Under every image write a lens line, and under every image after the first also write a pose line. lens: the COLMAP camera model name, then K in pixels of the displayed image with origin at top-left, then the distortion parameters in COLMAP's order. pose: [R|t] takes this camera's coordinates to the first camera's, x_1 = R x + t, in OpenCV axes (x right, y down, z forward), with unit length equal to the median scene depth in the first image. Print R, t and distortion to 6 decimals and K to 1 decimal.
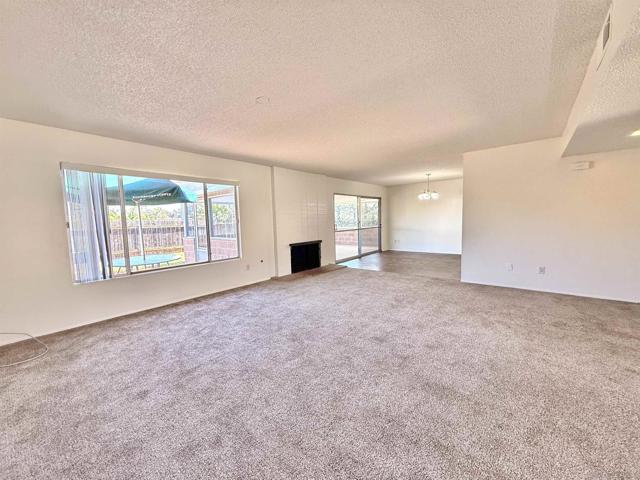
lens RADIAL K [[257.1, 0, 320.6], [0, 257.1, 241.5], [0, 0, 1]] dist [0.001352, -0.000081]
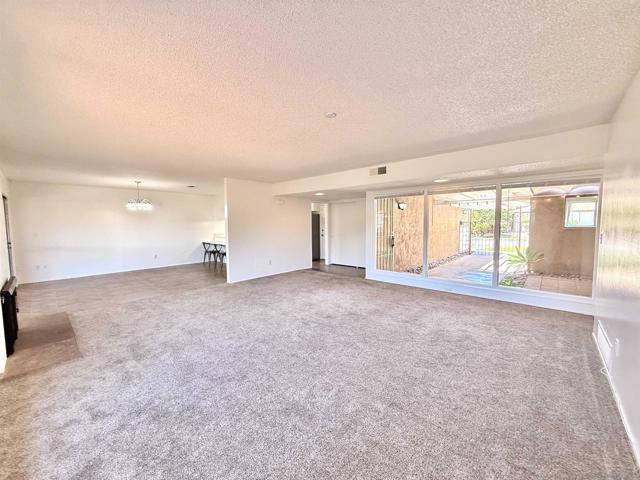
lens RADIAL K [[257.1, 0, 320.6], [0, 257.1, 238.0], [0, 0, 1]] dist [0.001352, -0.000081]
pose [[0.032403, -0.029585, 0.999037, -0.676265], [0.098641, 0.994777, 0.026260, -0.048026], [-0.994595, 0.097695, 0.035152, 0.562300]]
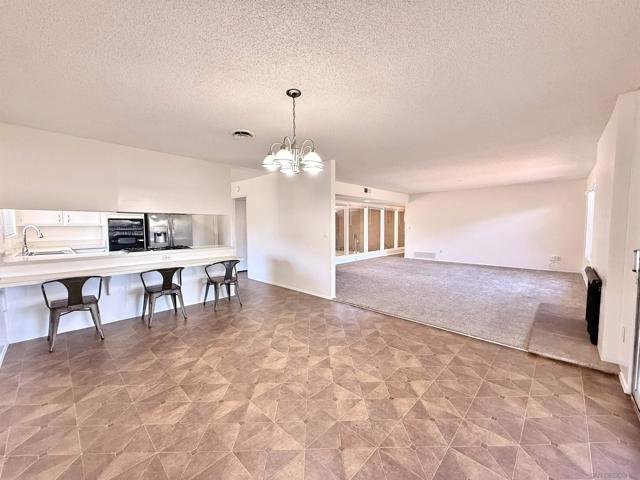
lens RADIAL K [[257.1, 0, 317.4], [0, 257.1, 240.1], [0, 0, 1]] dist [0.001352, -0.000081]
pose [[-0.997350, 0.027160, 0.067486, 0.601162], [0.036830, 0.988529, 0.146471, -0.205119], [-0.062734, 0.148569, -0.986910, 2.062607]]
